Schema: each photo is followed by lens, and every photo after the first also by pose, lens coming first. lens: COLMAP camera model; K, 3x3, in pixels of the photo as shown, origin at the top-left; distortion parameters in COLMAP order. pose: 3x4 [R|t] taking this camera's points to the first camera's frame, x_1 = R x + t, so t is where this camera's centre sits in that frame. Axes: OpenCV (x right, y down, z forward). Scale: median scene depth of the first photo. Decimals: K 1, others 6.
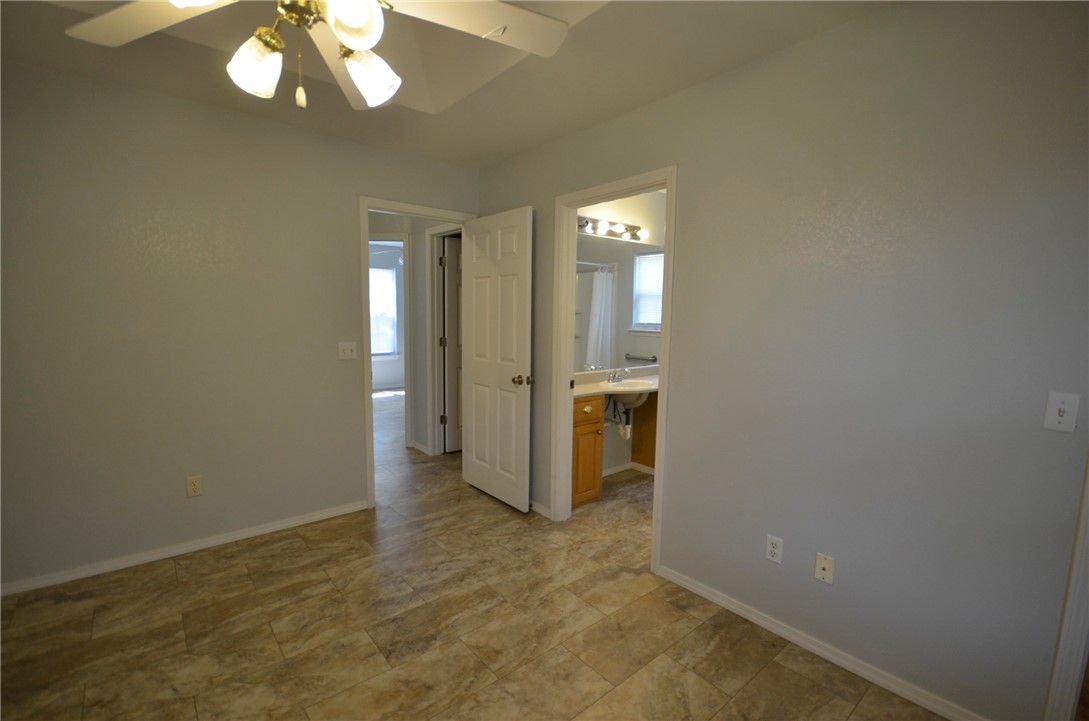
lens RADIAL K [[479.4, 0, 548.4], [0, 479.4, 367.5], [0, 0, 1]] dist [0.011128, -0.011755]
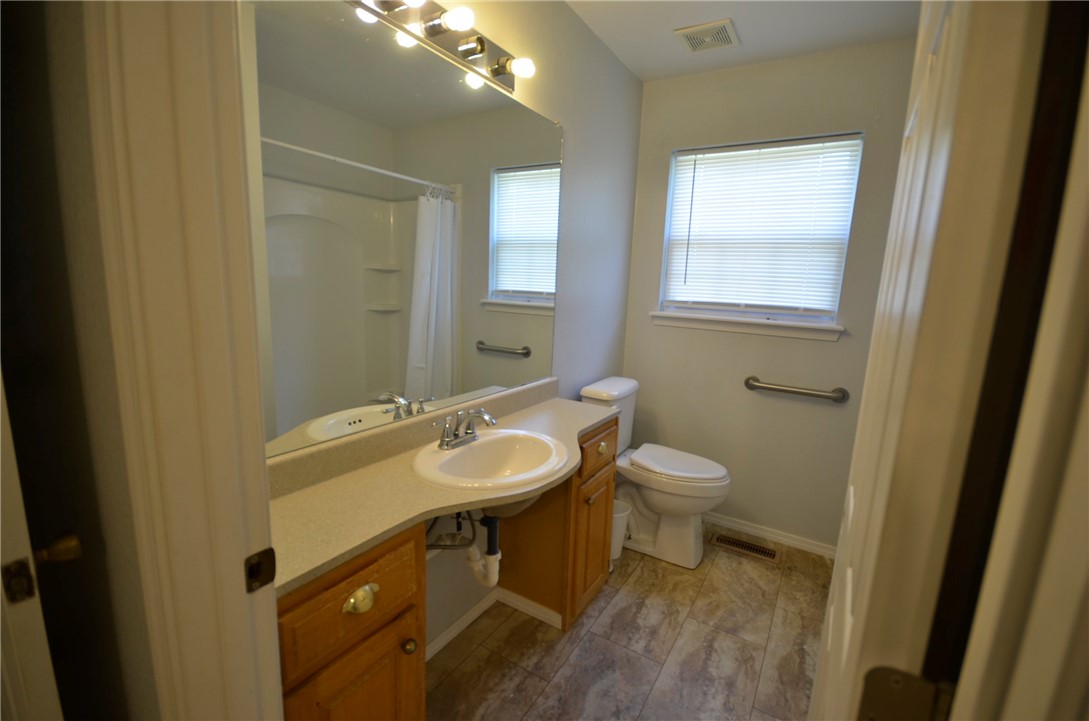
lens RADIAL K [[479.4, 0, 548.4], [0, 479.4, 367.5], [0, 0, 1]] dist [0.011128, -0.011755]
pose [[0.950415, -0.027682, 0.309751, 0.066556], [0.005110, 0.997286, 0.073445, -0.044698], [-0.310944, -0.068220, 0.947977, 0.456102]]
